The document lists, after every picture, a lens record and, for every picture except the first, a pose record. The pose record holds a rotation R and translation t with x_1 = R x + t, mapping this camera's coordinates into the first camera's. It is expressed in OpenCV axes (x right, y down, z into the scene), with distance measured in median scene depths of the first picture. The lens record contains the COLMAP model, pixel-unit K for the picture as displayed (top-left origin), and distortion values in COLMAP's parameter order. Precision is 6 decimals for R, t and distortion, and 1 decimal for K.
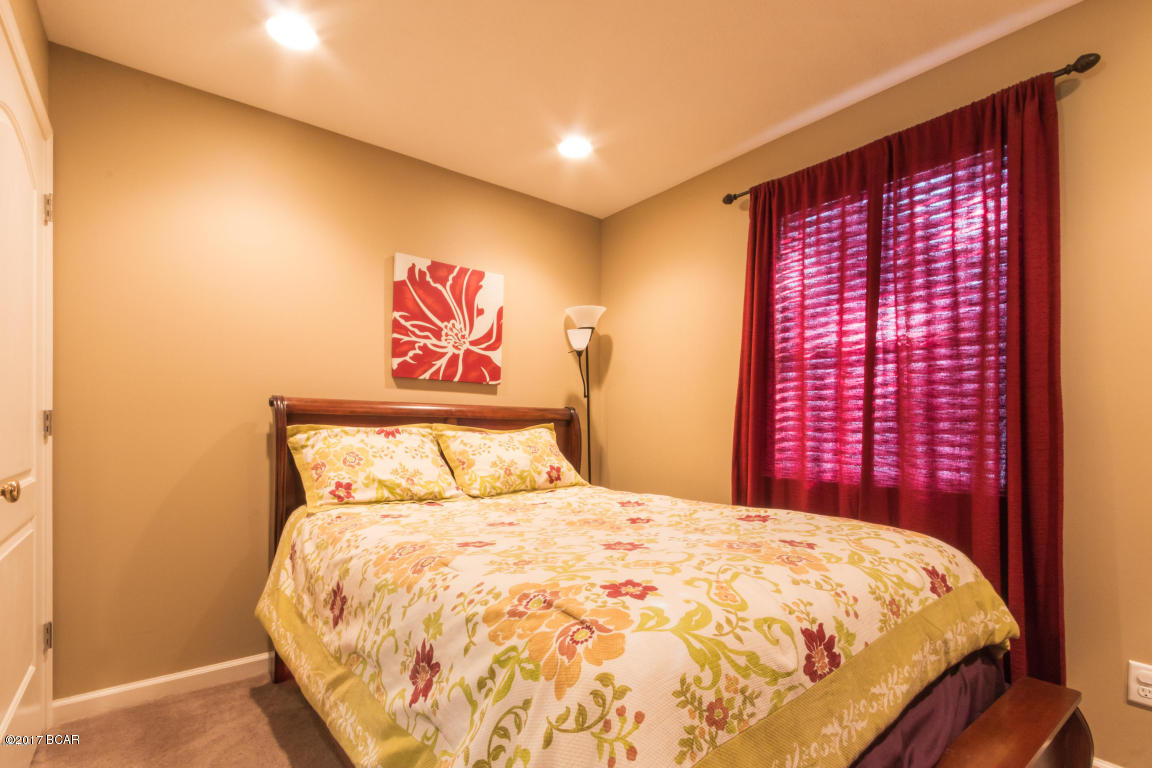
lens RADIAL K [[541.4, 0, 571.2], [0, 541.4, 433.5], [0, 0, 1]] dist [0.003721, 0.000592]
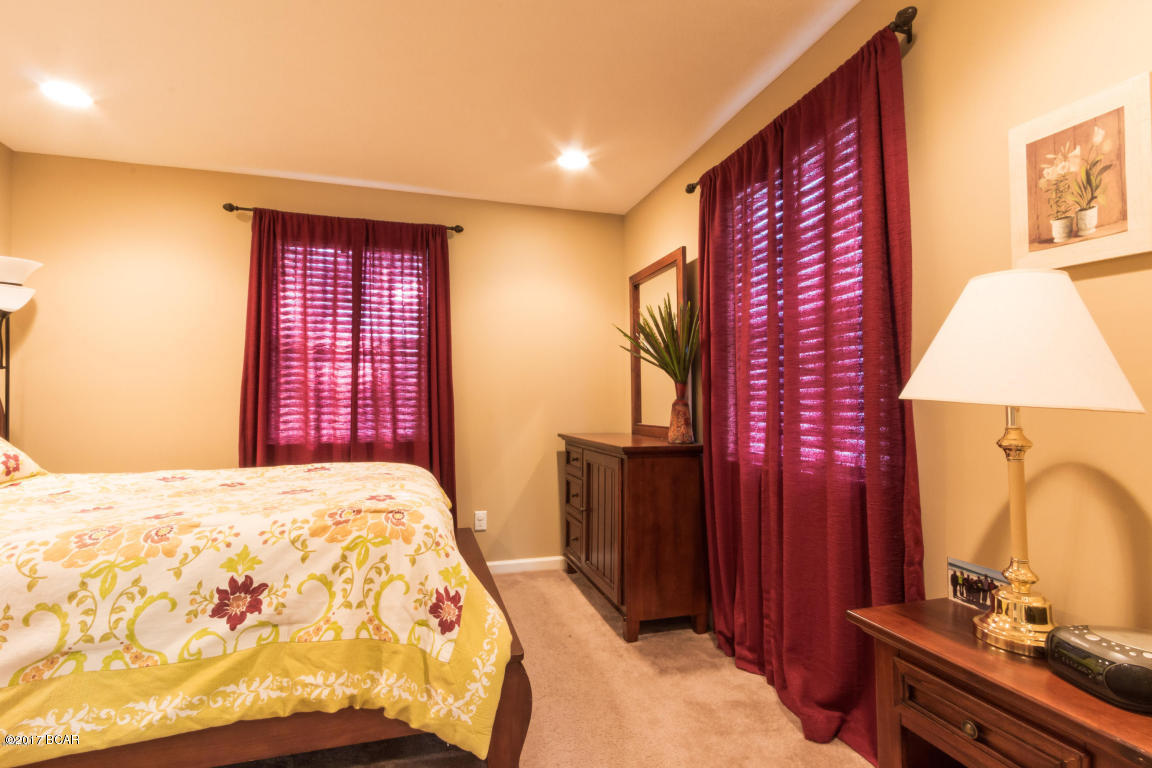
lens RADIAL K [[546.0, 0, 576.3], [0, 546.0, 387.7], [0, 0, 1]] dist [0.000375, -0.000404]
pose [[0.351033, 0.020372, 0.936141, -0.569099], [0.015595, 0.999497, -0.027598, -0.004015], [-0.936233, 0.024287, 0.350539, -0.093348]]
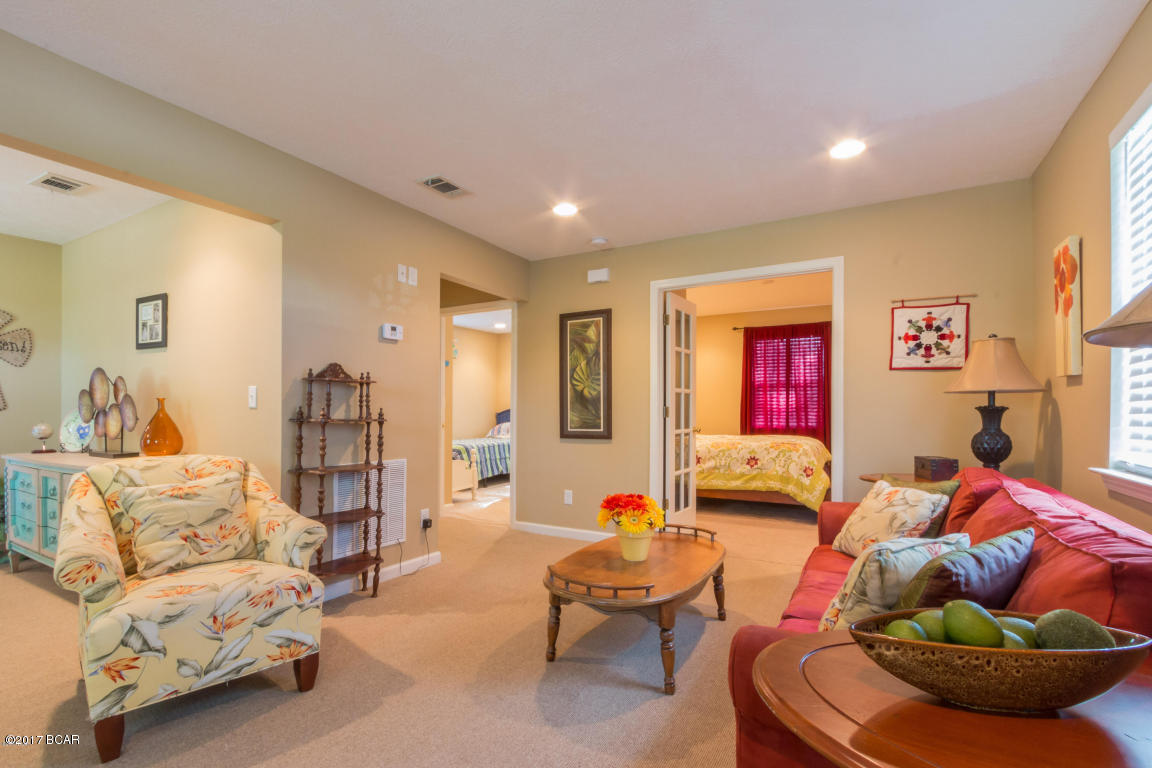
lens RADIAL K [[523.9, 0, 575.3], [0, 523.9, 412.6], [0, 0, 1]] dist [-0.000896, -0.000055]
pose [[0.915094, -0.008856, 0.403144, -1.636818], [0.010518, 0.999943, -0.001909, -0.006094], [-0.403104, 0.005987, 0.915135, -1.184152]]
